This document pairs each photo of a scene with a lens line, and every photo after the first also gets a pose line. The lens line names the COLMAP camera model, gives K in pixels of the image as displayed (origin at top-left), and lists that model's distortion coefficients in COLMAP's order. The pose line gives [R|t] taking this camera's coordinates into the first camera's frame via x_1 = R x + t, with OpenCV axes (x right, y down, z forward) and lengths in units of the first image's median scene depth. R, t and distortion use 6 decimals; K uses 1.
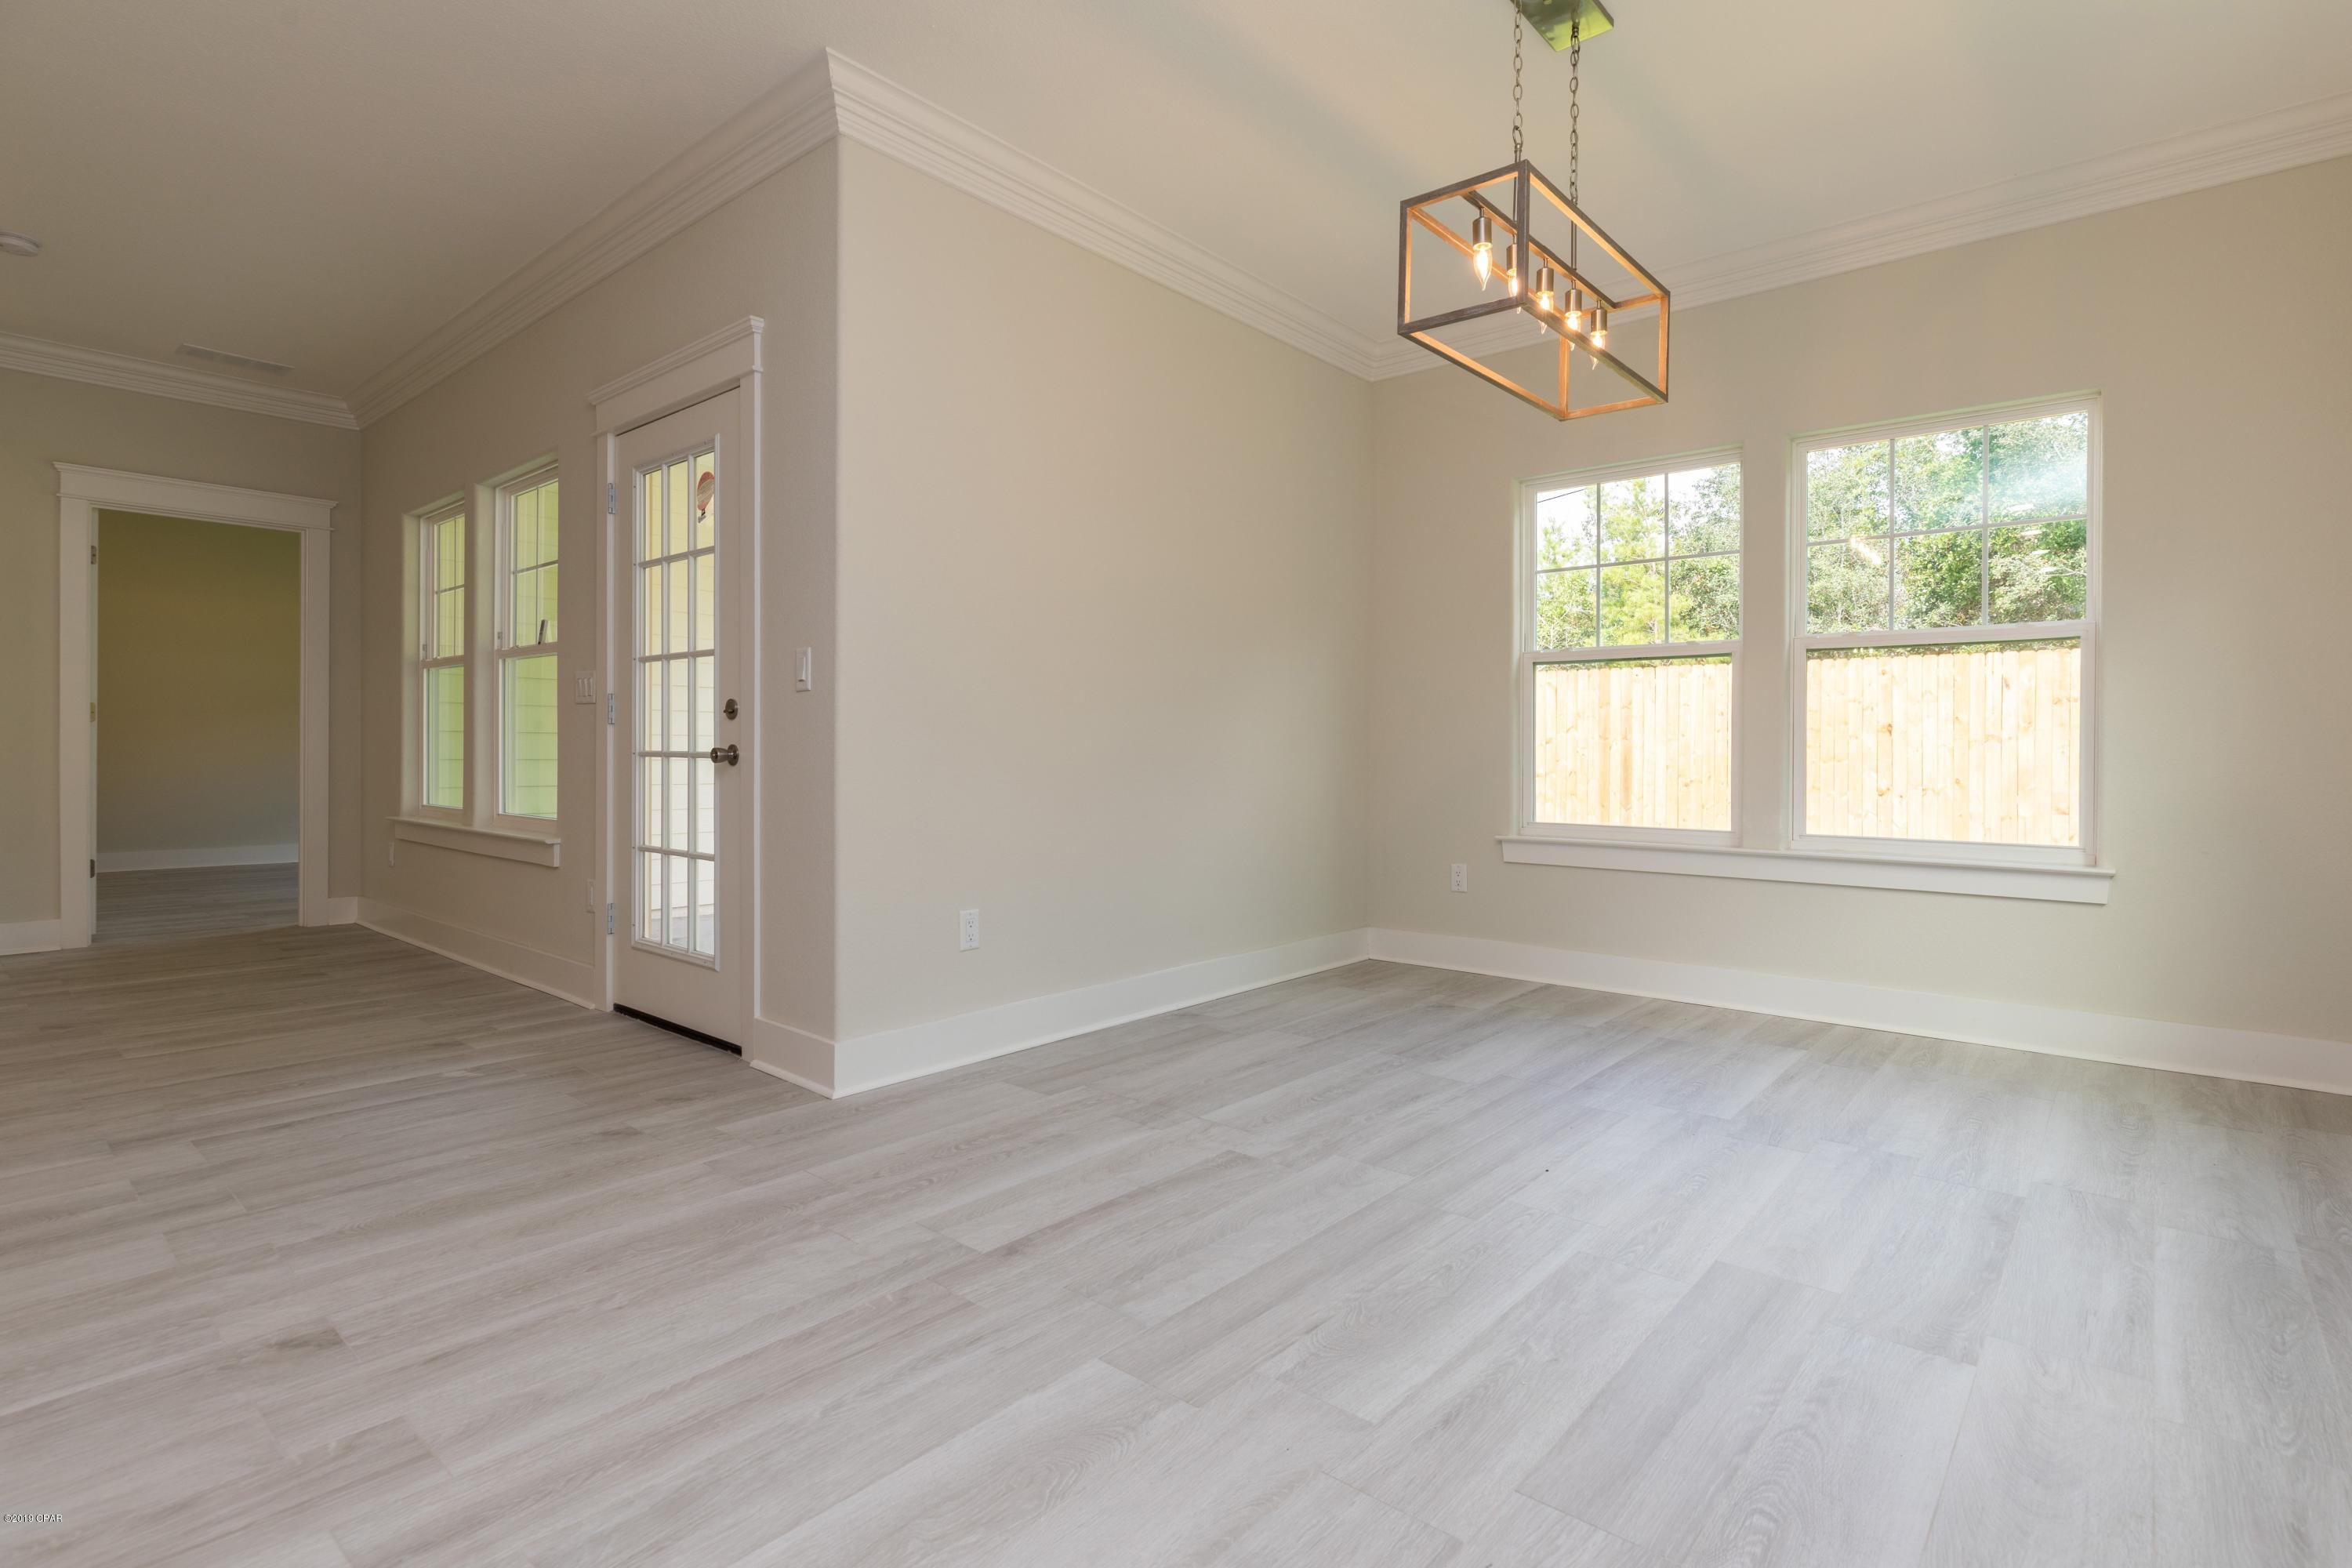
lens RADIAL K [[1139.3, 0, 1200.9], [0, 1139.3, 748.2], [0, 0, 1]] dist [-0.002795, 0.000571]
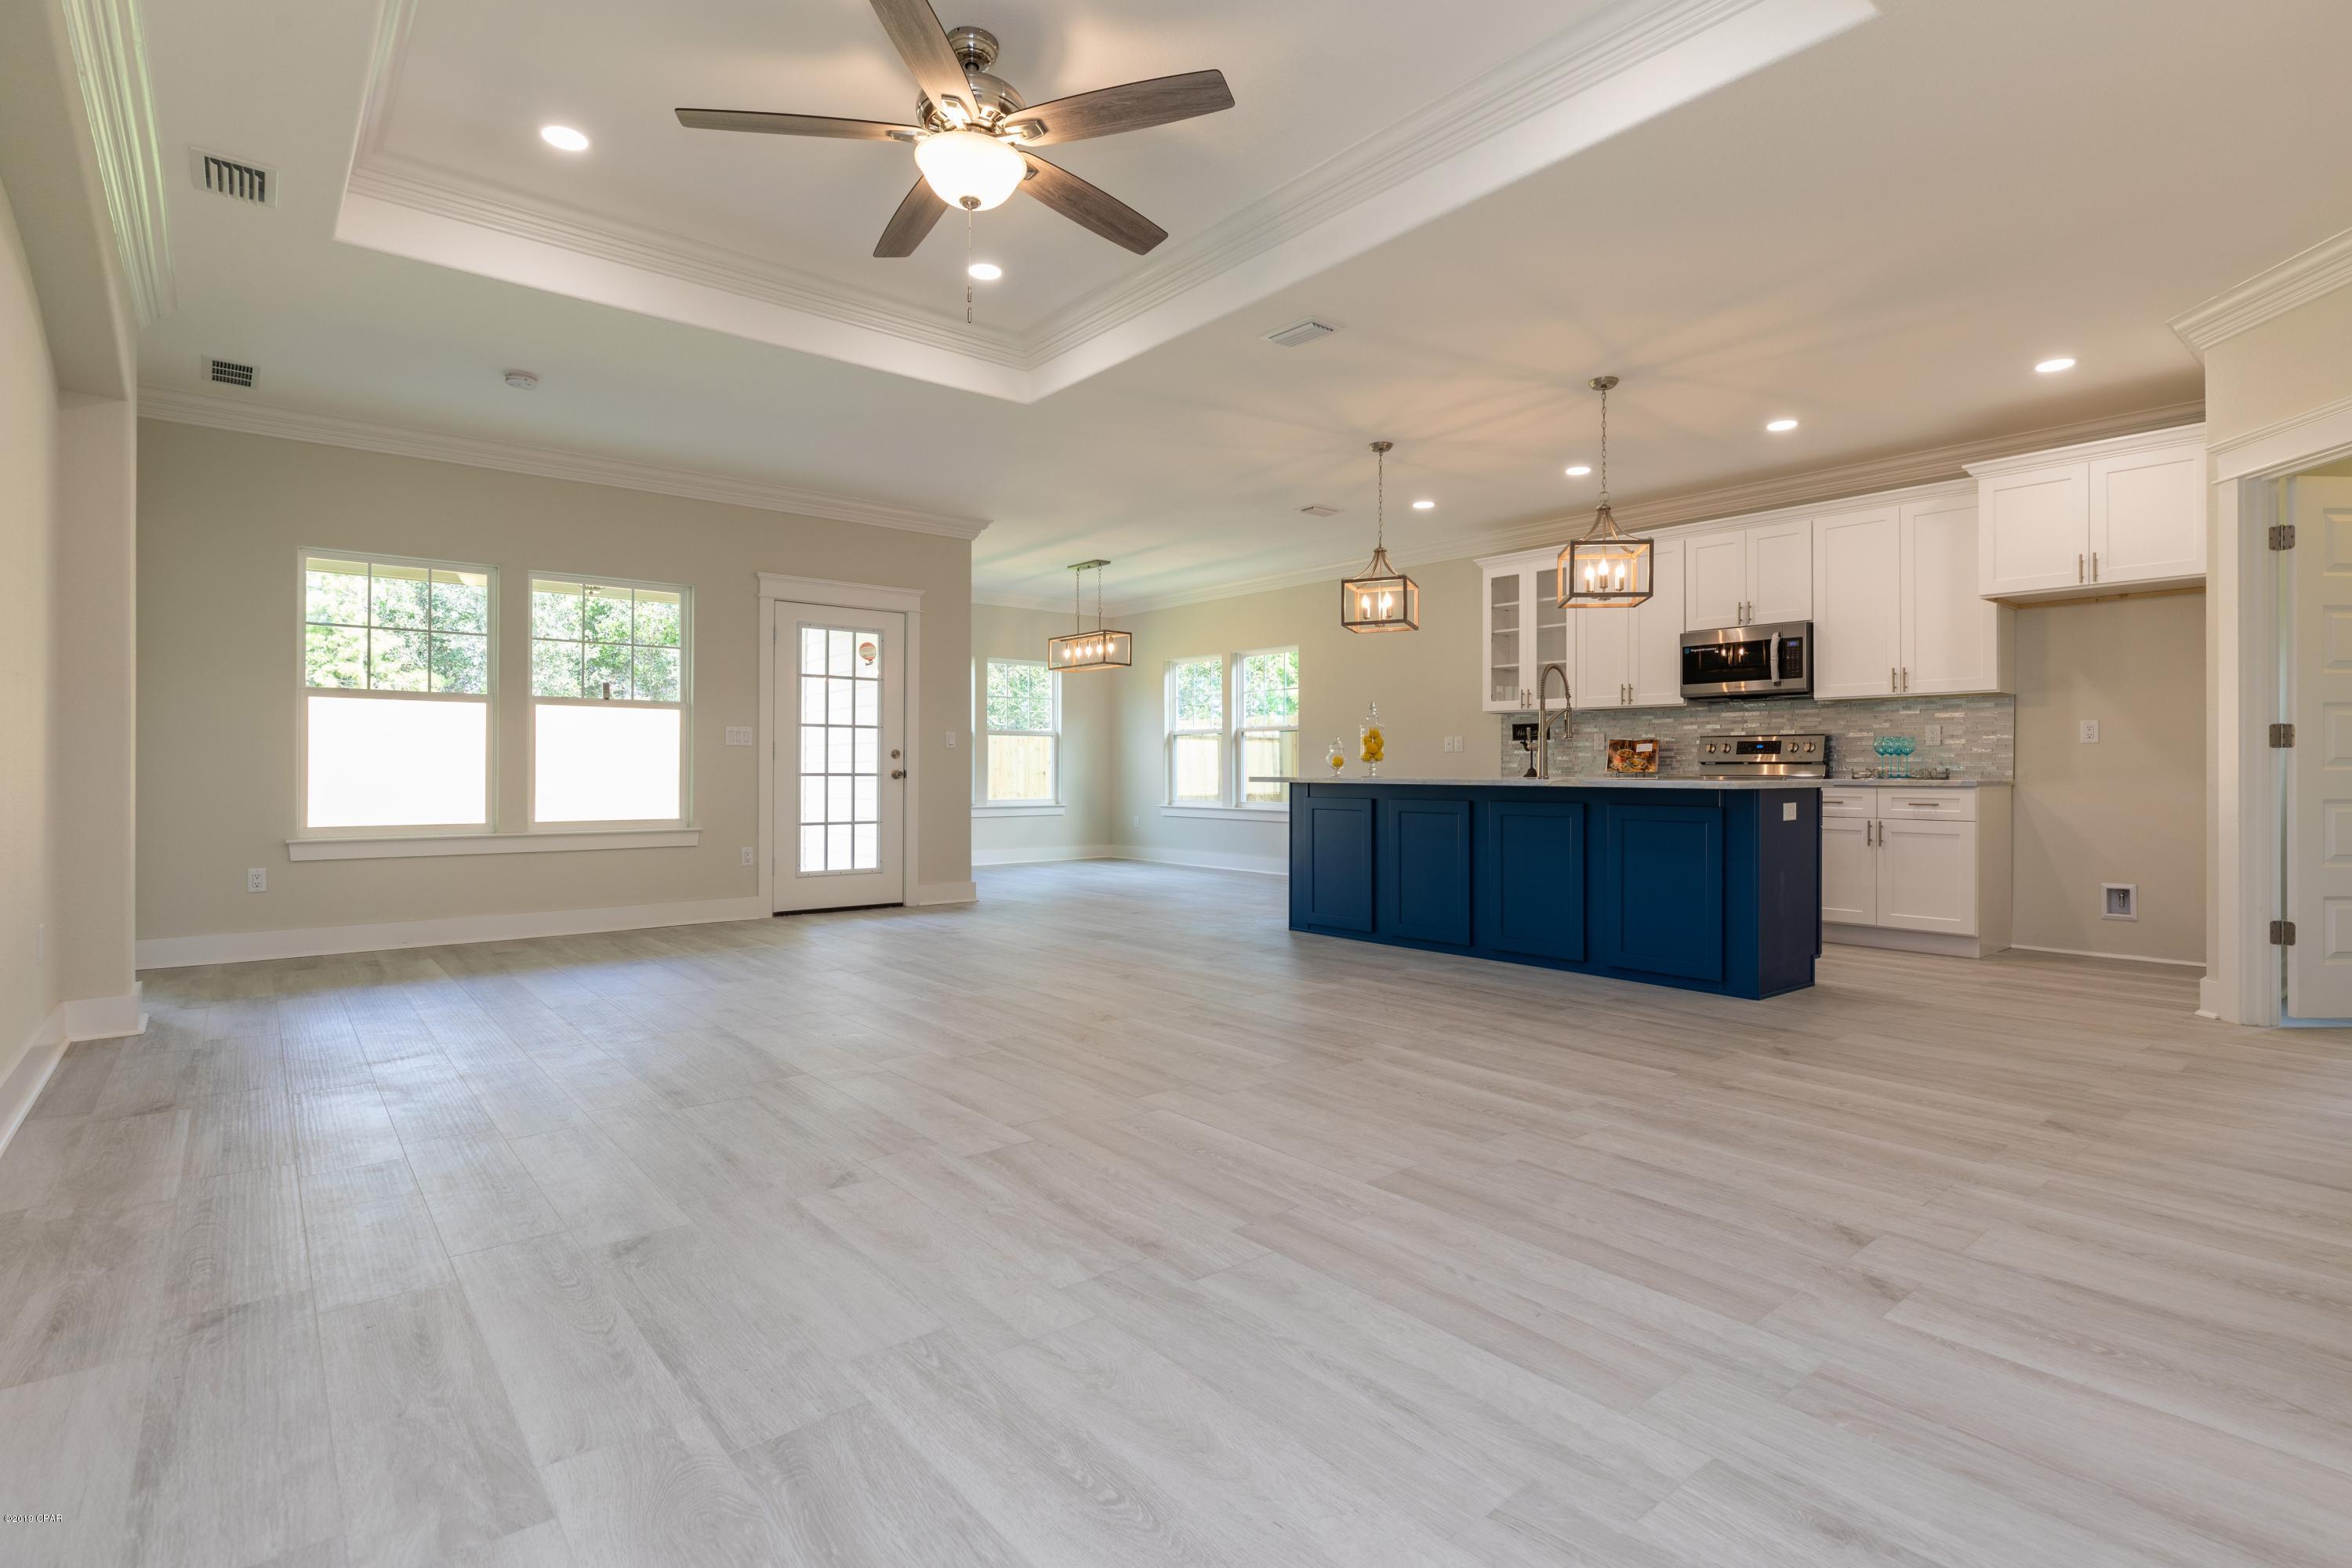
lens RADIAL K [[1134.1, 0, 1181.7], [0, 1134.1, 769.0], [0, 0, 1]] dist [-0.010700, -0.000102]
pose [[0.169270, -0.000527, 0.985570, -1.906460], [0.000012, 1.000000, 0.000533, -0.004530], [-0.985570, -0.000079, 0.169270, 0.046268]]
